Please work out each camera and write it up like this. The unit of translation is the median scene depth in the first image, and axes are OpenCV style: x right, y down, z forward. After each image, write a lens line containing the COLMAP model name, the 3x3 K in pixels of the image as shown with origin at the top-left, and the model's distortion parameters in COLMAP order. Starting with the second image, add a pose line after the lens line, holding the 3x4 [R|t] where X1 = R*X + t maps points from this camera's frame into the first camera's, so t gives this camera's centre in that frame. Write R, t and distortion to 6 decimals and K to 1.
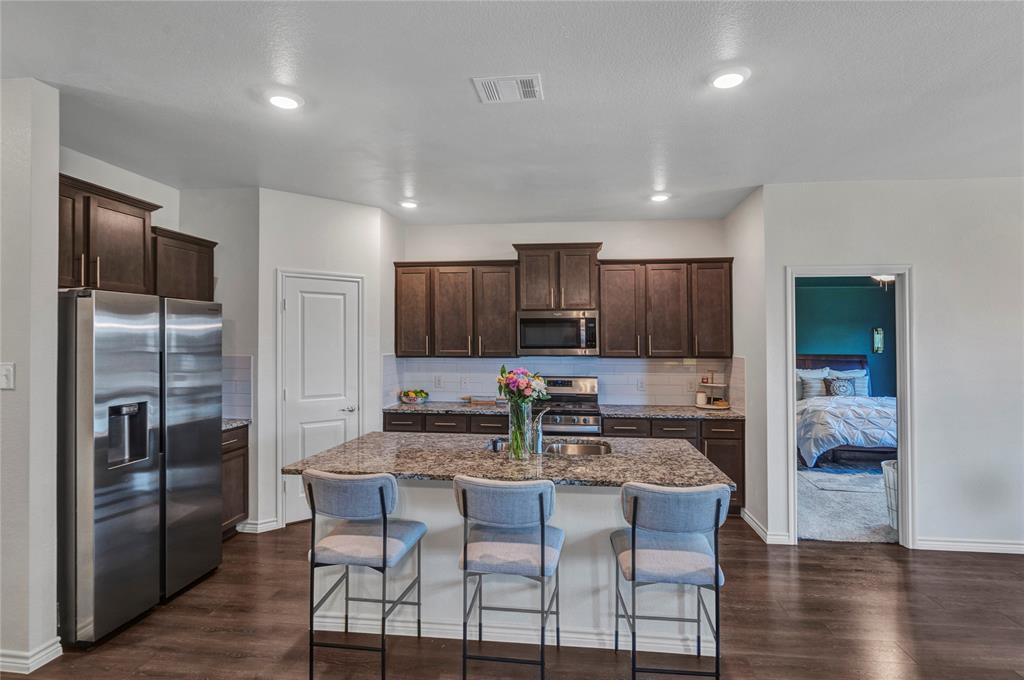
lens RADIAL K [[523.4, 0, 511.3], [0, 523.4, 335.4], [0, 0, 1]] dist [-0.004580, 0.002528]
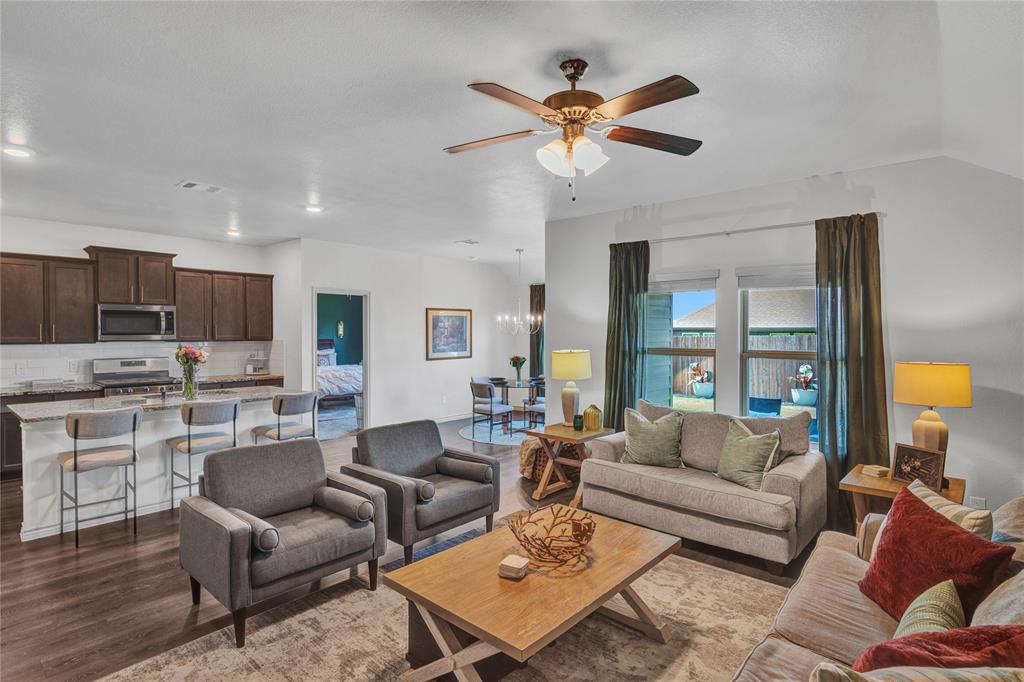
lens RADIAL K [[523.4, 0, 530.2], [0, 523.4, 335.2], [0, 0, 1]] dist [-0.004580, 0.002528]
pose [[0.539764, -0.007221, 0.841786, -0.457756], [-0.009454, 0.999848, 0.014639, -0.001440], [-0.841763, -0.015860, 0.539613, -0.463203]]
